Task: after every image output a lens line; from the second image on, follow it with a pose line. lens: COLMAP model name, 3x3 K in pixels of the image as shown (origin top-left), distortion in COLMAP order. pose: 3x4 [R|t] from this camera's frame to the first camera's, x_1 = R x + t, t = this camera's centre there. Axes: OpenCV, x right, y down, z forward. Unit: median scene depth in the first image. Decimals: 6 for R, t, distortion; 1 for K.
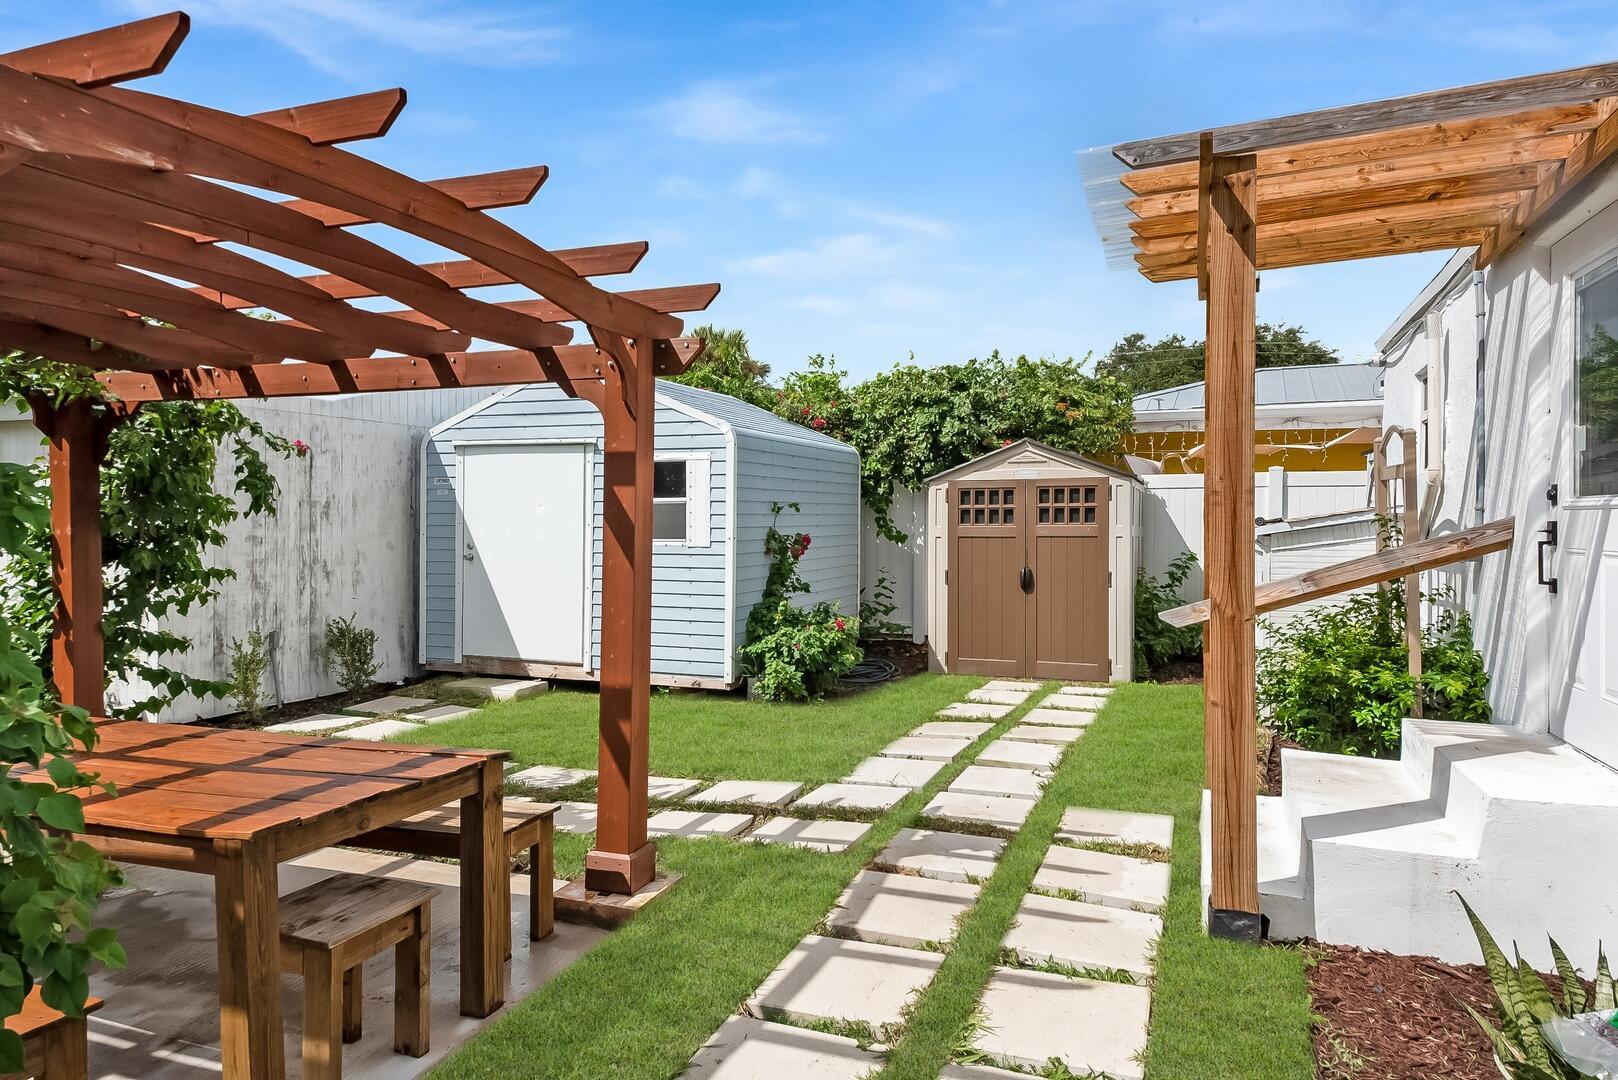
lens RADIAL K [[1013.3, 0, 812.8], [0, 1013.3, 513.7], [0, 0, 1]] dist [0.002154, 0.000327]
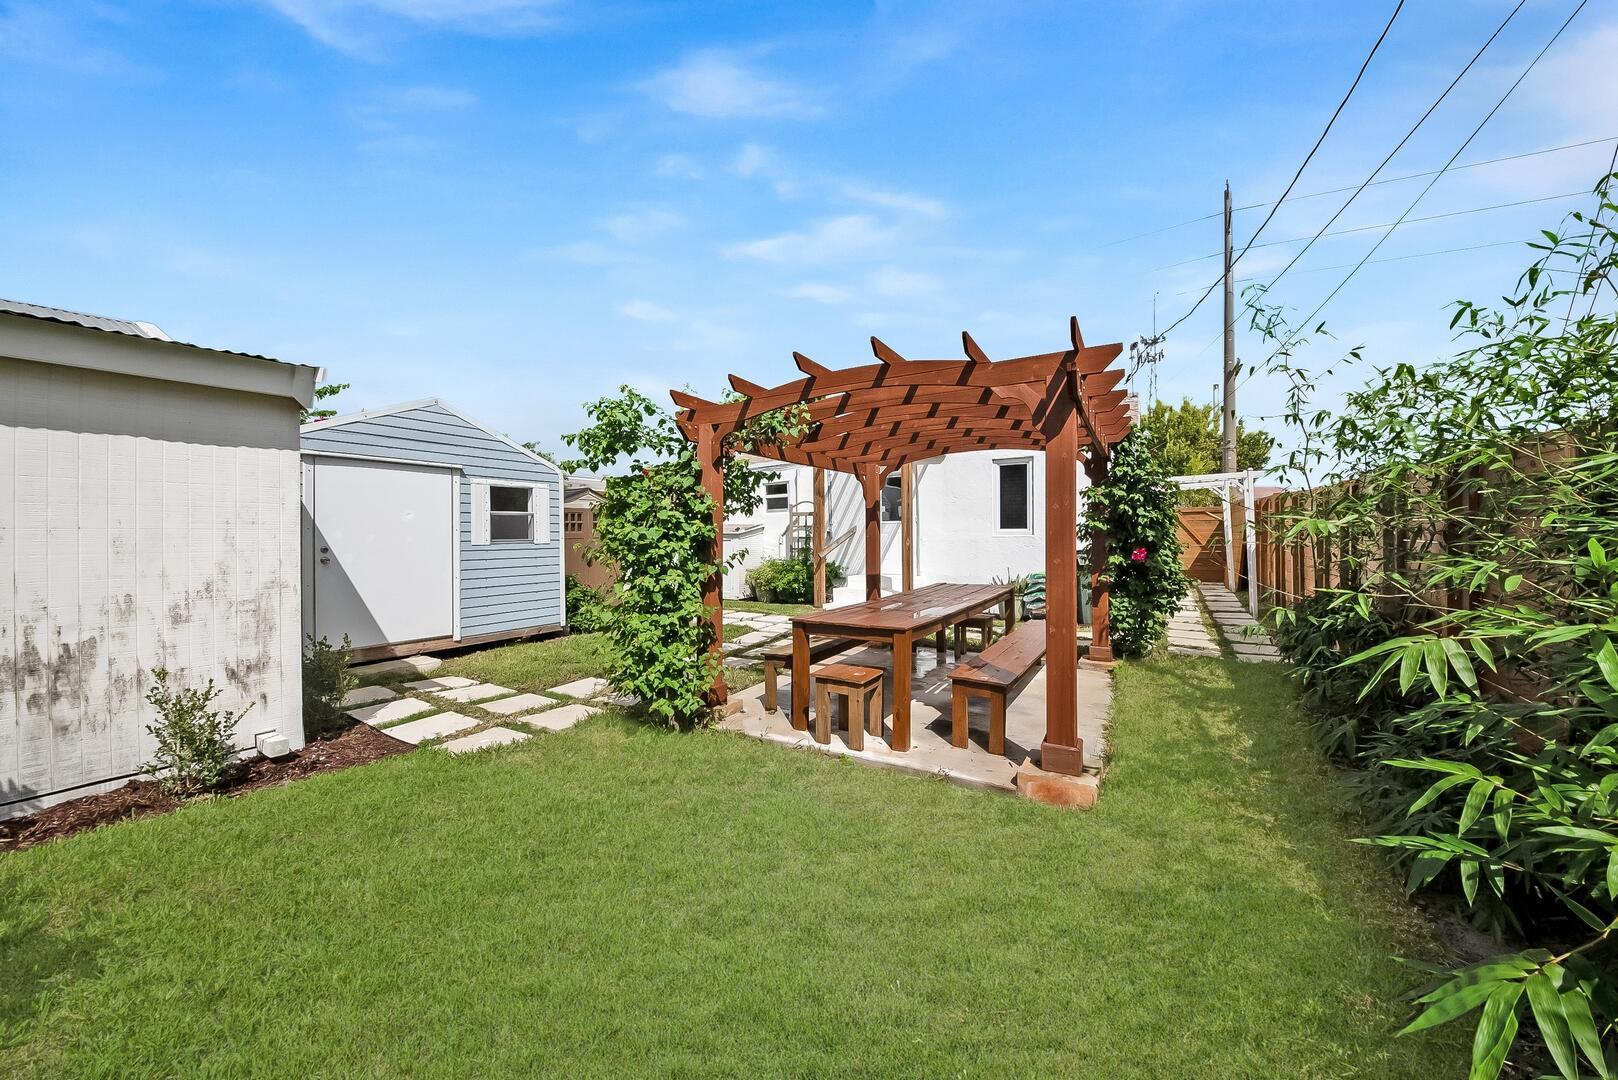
lens RADIAL K [[585.5, 0, 822.8], [0, 585.5, 533.9], [0, 0, 1]] dist [0.009320, -0.000068]
pose [[0.127292, -0.001350, 0.991864, -0.908241], [0.002068, 0.999997, 0.001096, 0.016230], [-0.991863, 0.001912, 0.127294, 0.420873]]
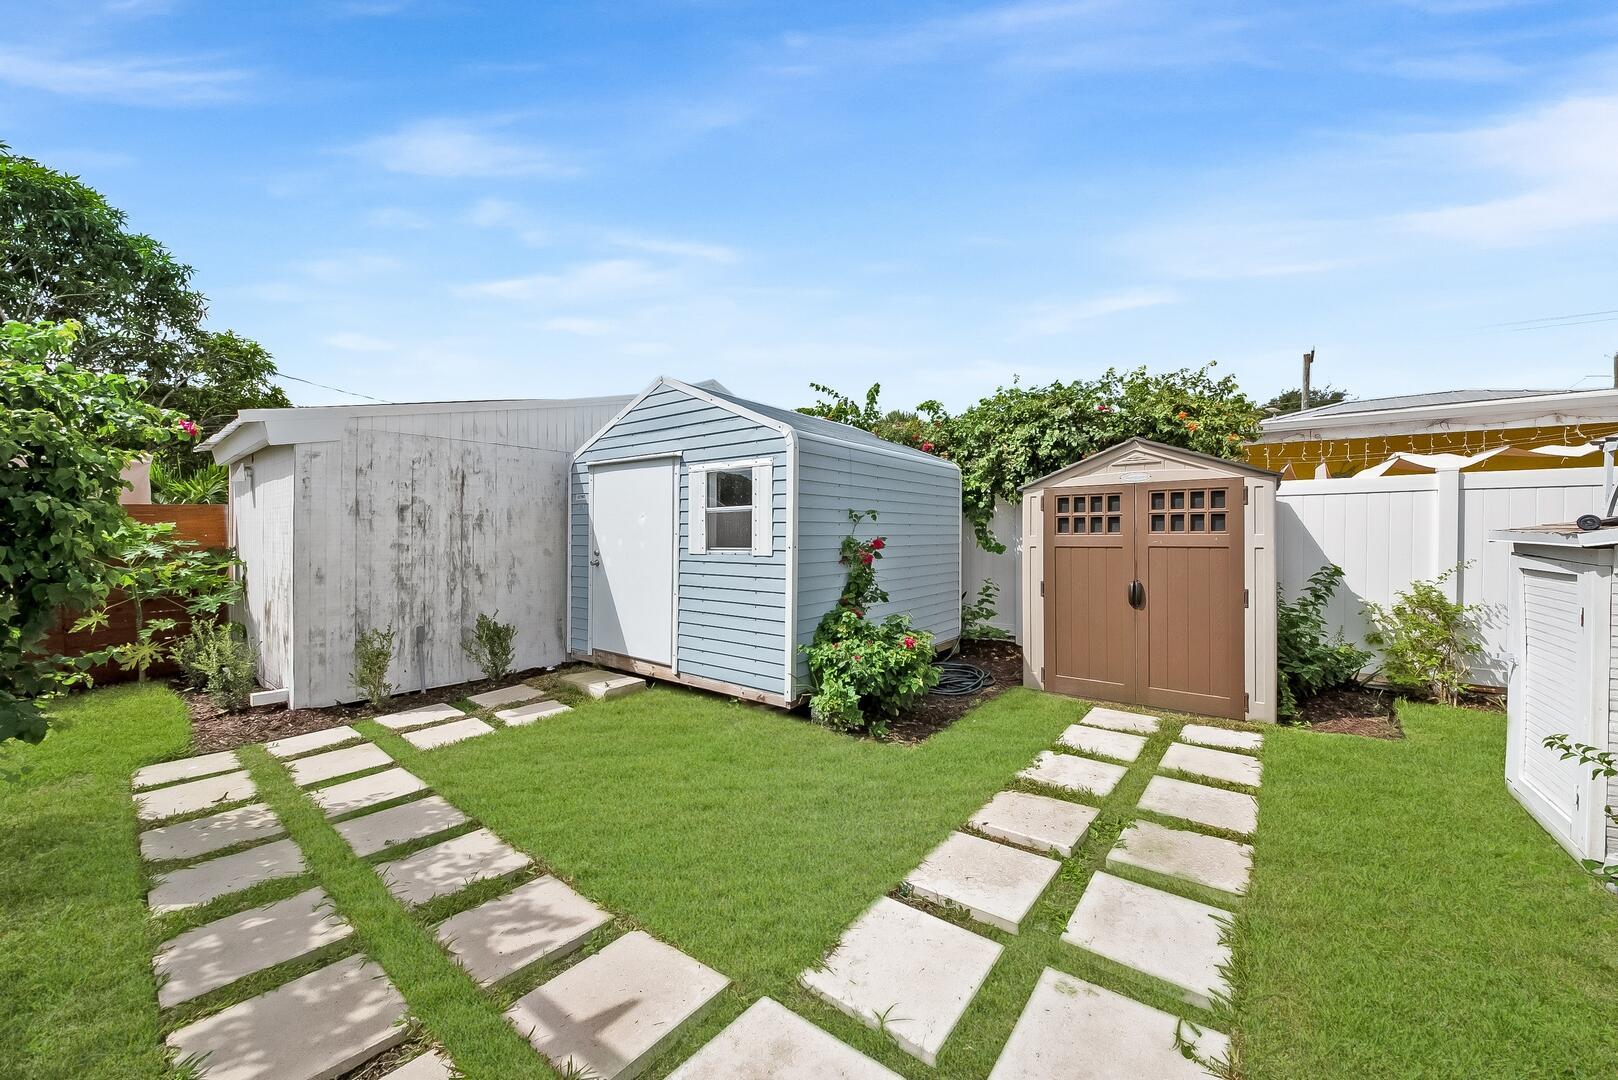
lens RADIAL K [[585.5, 0, 822.8], [0, 585.5, 533.9], [0, 0, 1]] dist [0.009320, -0.000068]
pose [[0.964866, -0.002228, -0.262733, 0.083948], [0.002318, 0.999997, 0.000032, 0.011037], [0.262732, -0.000640, 0.964869, 0.447017]]
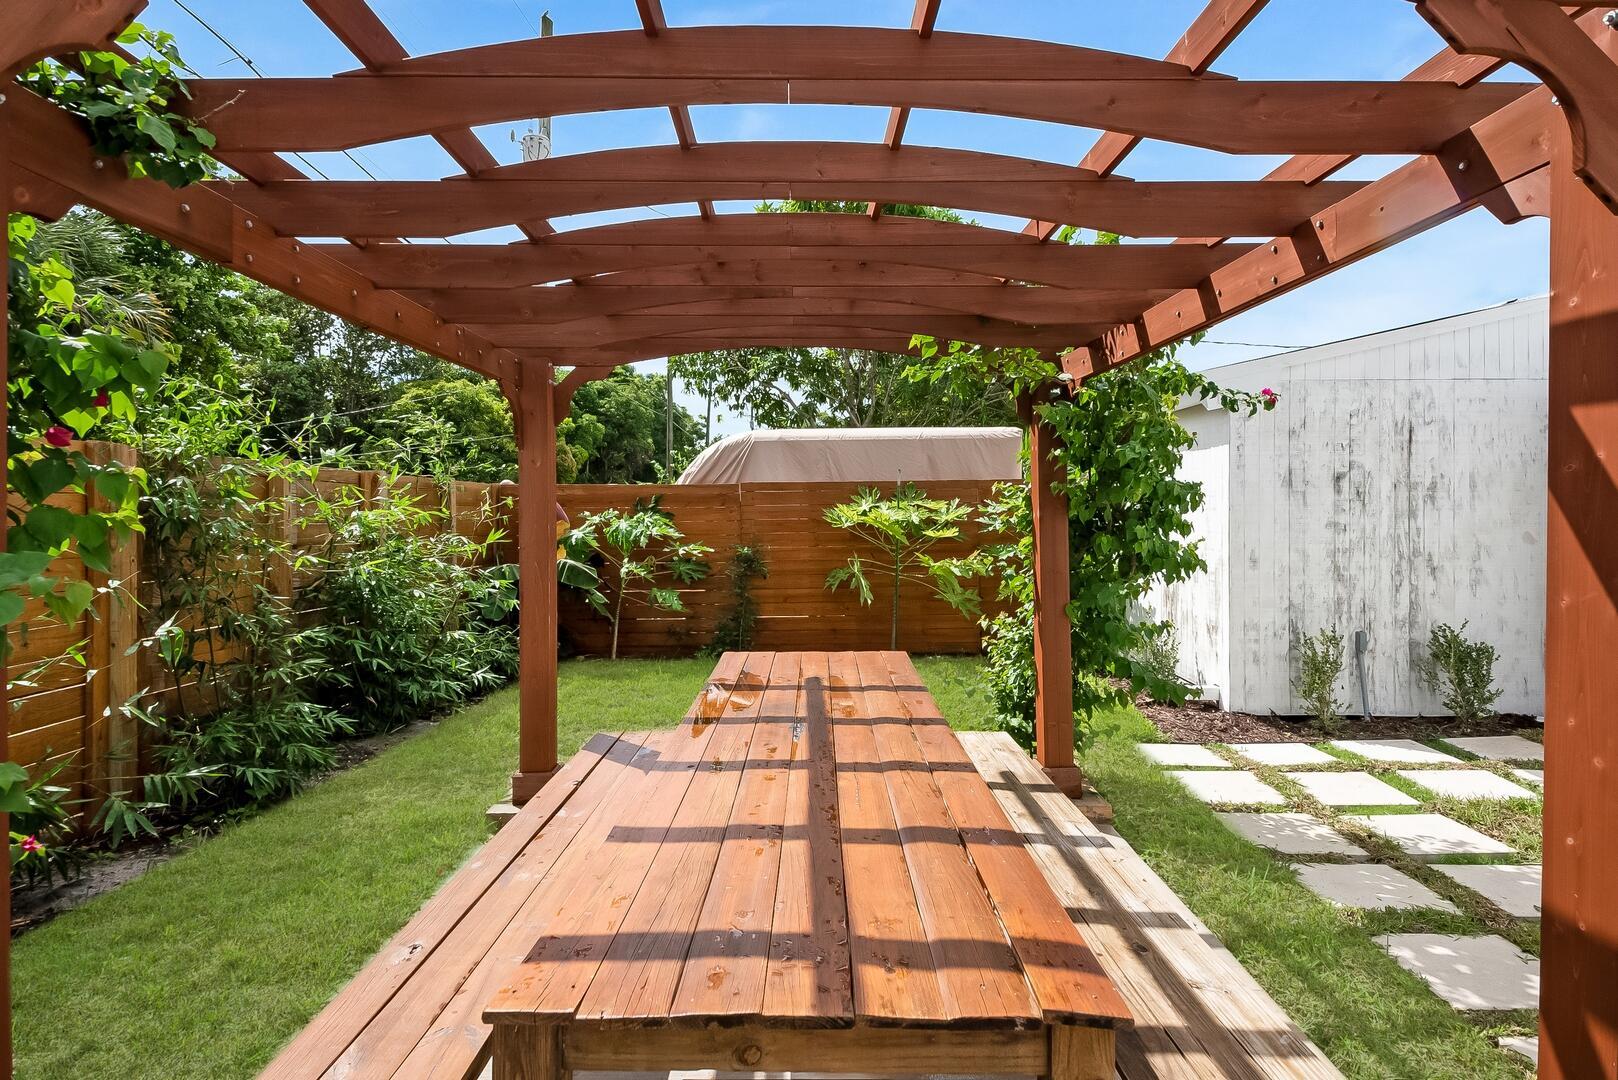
lens RADIAL K [[882.9, 0, 813.3], [0, 882.9, 500.0], [0, 0, 1]] dist [0.001719, -0.017945]
pose [[0.372761, -0.002269, -0.927925, -0.000246], [0.003978, 0.999992, -0.000847, 0.000947], [0.927919, -0.003375, 0.372767, 0.261747]]
